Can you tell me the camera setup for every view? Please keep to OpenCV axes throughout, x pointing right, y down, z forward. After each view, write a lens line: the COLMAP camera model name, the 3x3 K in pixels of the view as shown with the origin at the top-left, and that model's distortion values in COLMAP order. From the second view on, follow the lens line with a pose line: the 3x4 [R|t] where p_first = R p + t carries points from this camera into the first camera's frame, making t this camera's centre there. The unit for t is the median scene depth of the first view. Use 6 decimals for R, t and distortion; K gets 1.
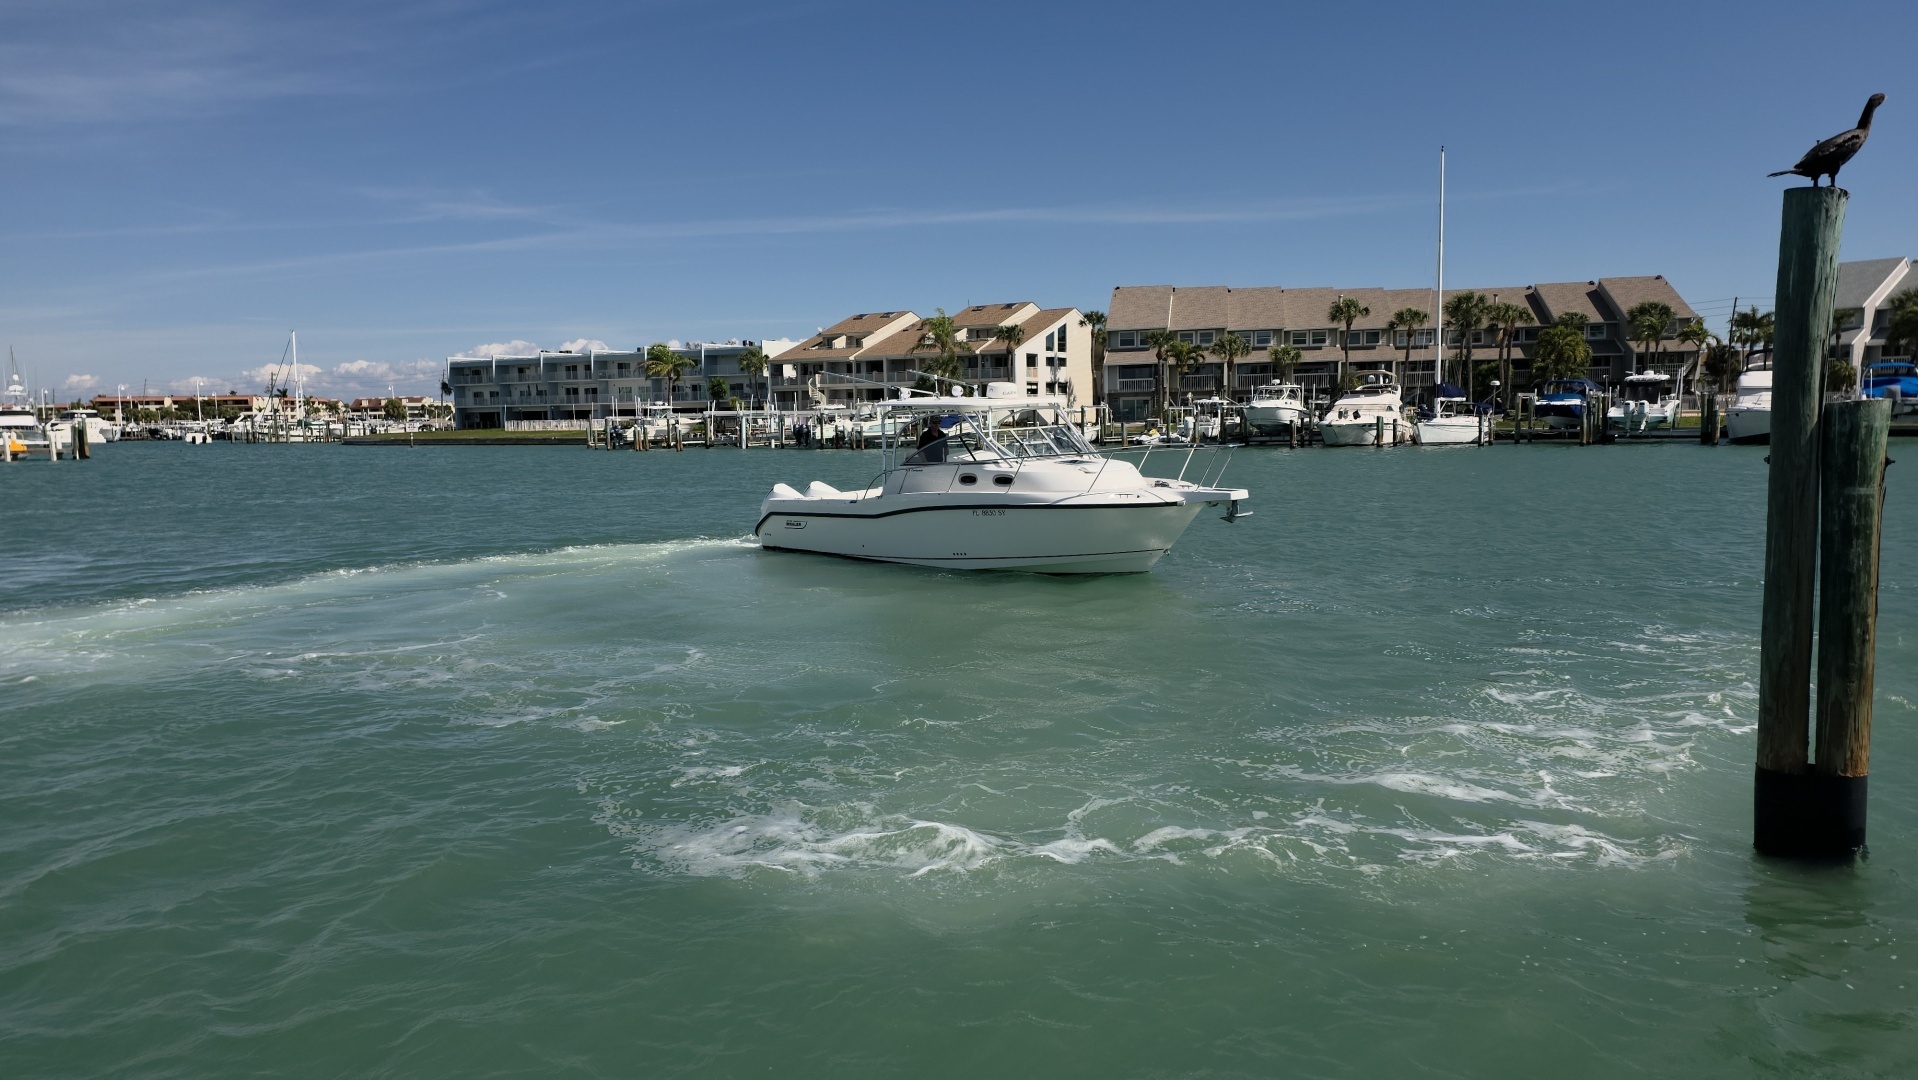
lens RADIAL K [[1426.8, 0, 966.2], [0, 1426.8, 543.9], [0, 0, 1]] dist [0.006513, -0.001031]
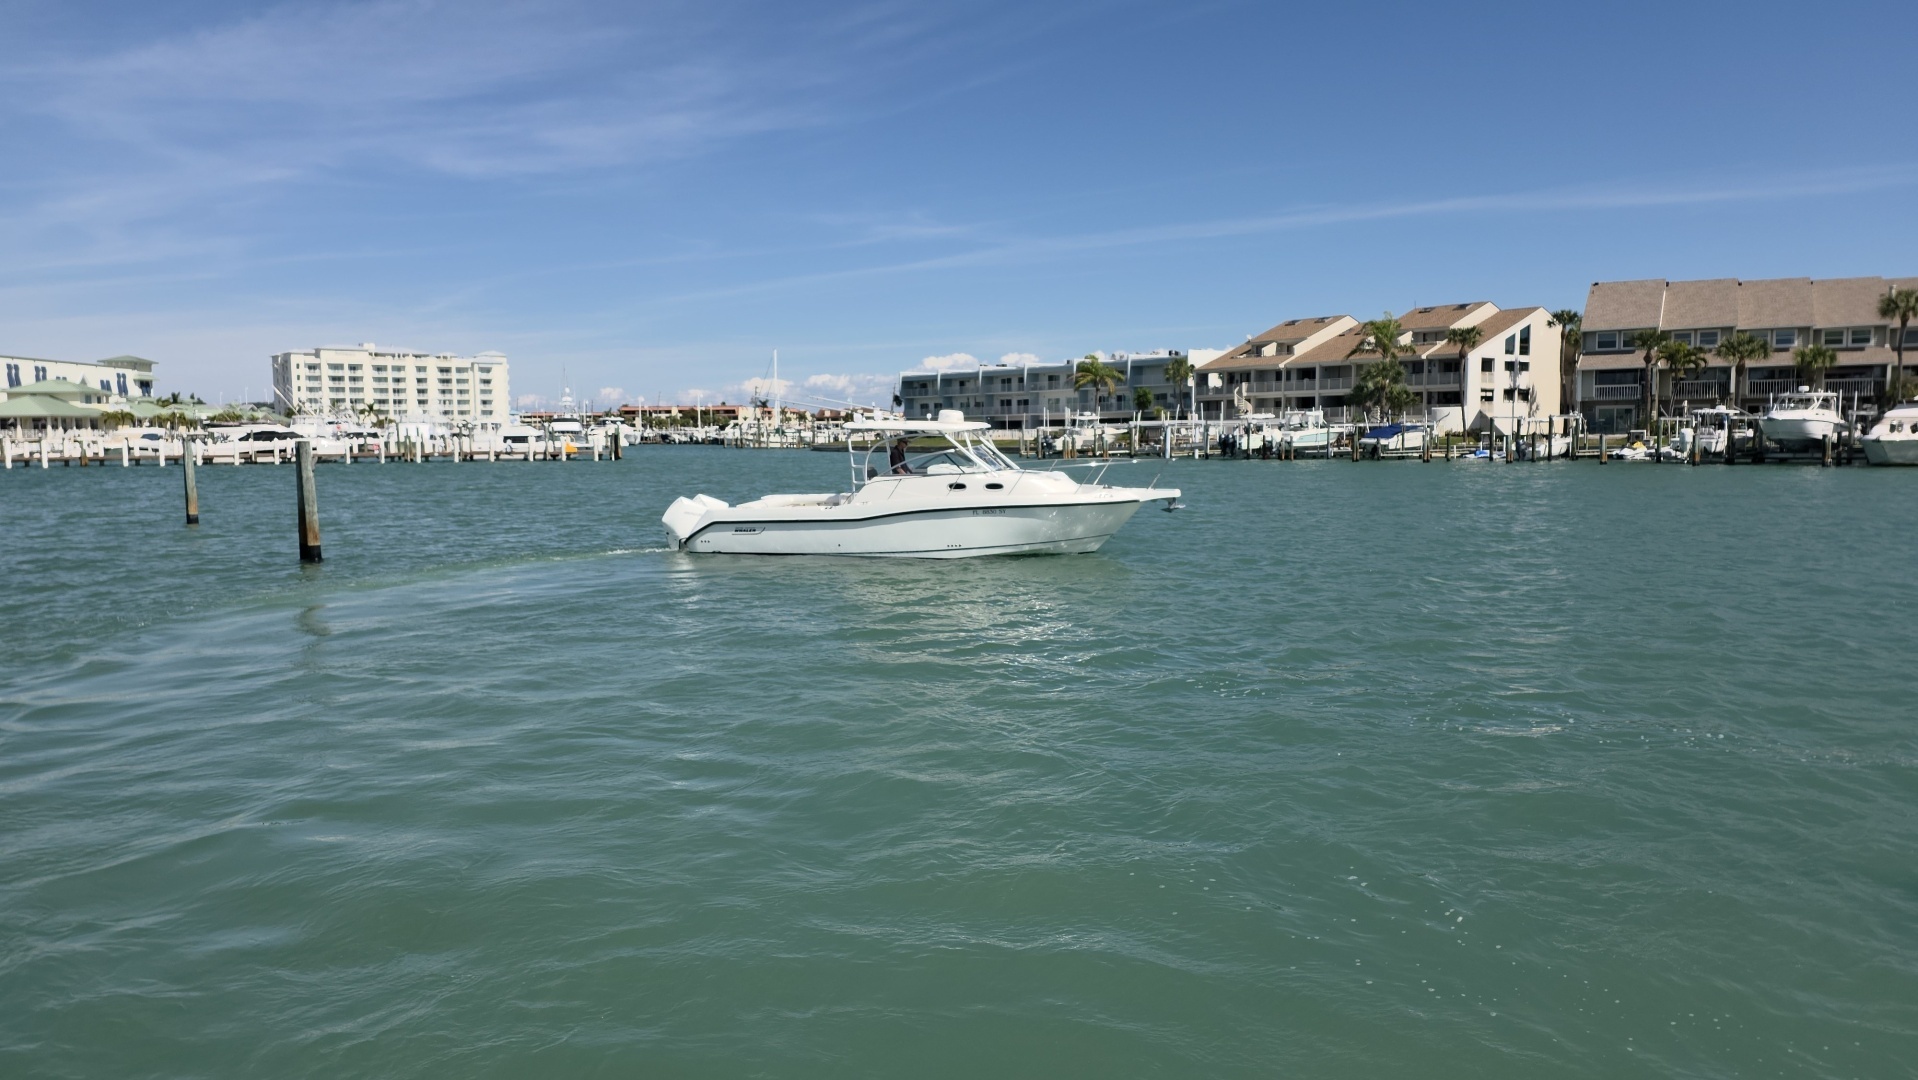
lens RADIAL K [[1282.5, 0, 944.3], [0, 1282.5, 521.7], [0, 0, 1]] dist [0.059768, -0.054105]
pose [[0.940070, 0.032375, -0.339442, 0.004072], [-0.039354, 0.999132, -0.013693, -0.004571], [0.338704, 0.026231, 0.940527, 0.106718]]
